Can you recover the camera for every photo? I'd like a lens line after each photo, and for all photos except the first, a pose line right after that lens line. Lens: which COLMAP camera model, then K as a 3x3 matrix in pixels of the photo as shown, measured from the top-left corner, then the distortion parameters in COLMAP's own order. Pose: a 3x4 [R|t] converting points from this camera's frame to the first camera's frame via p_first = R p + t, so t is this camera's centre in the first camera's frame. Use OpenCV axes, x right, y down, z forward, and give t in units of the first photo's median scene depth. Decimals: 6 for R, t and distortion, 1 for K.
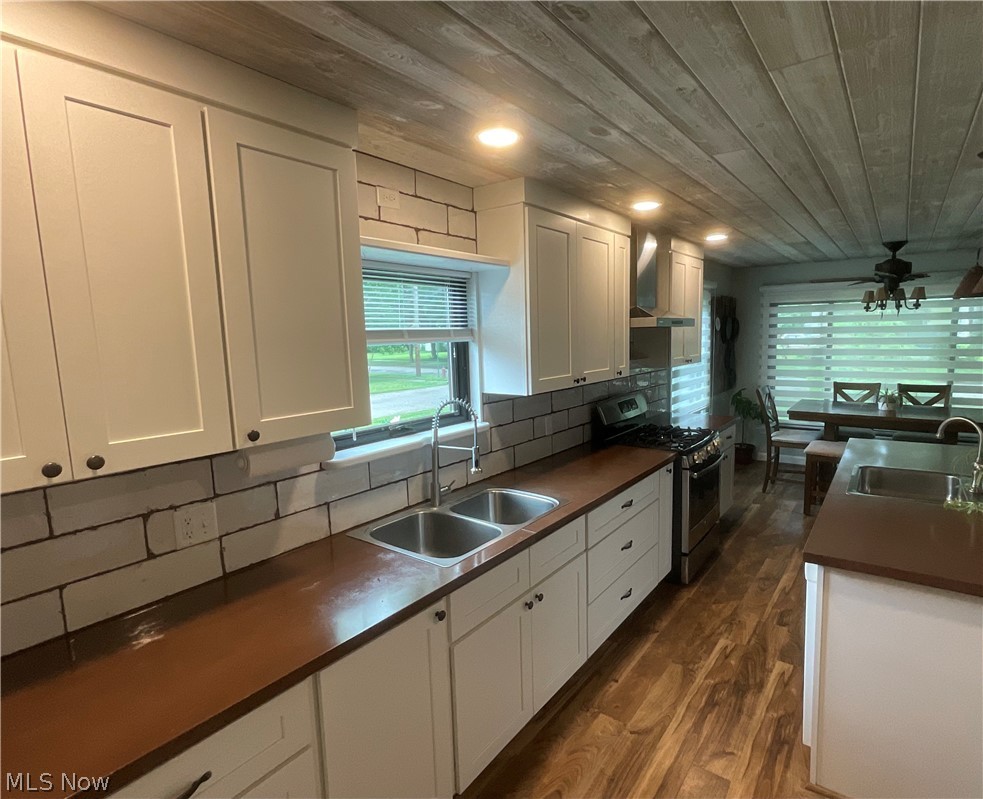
lens RADIAL K [[575.4, 0, 495.9], [0, 575.4, 400.8], [0, 0, 1]] dist [-0.006460, -0.000392]
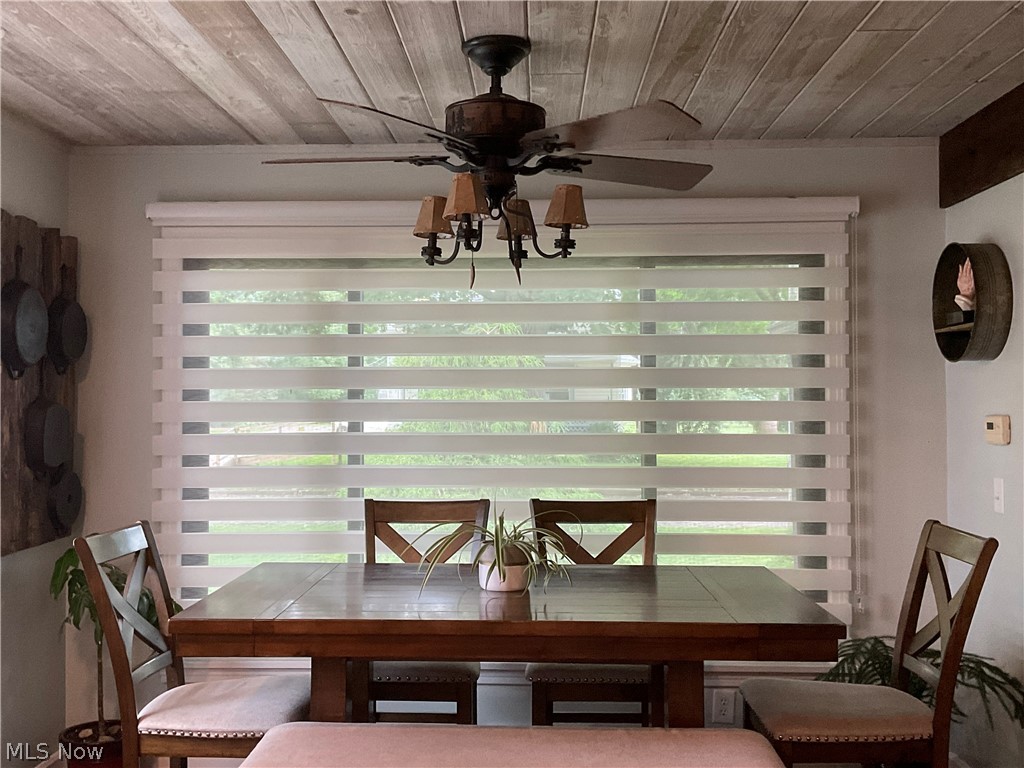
lens RADIAL K [[1137.5, 0, 511.6], [0, 1137.5, 385.5], [0, 0, 1]] dist [0.016930, 0.000000]
pose [[0.832524, 0.026480, 0.553356, 0.343570], [0.056121, 0.989687, -0.131795, -0.009596], [-0.551139, 0.140778, 0.822452, 0.481161]]
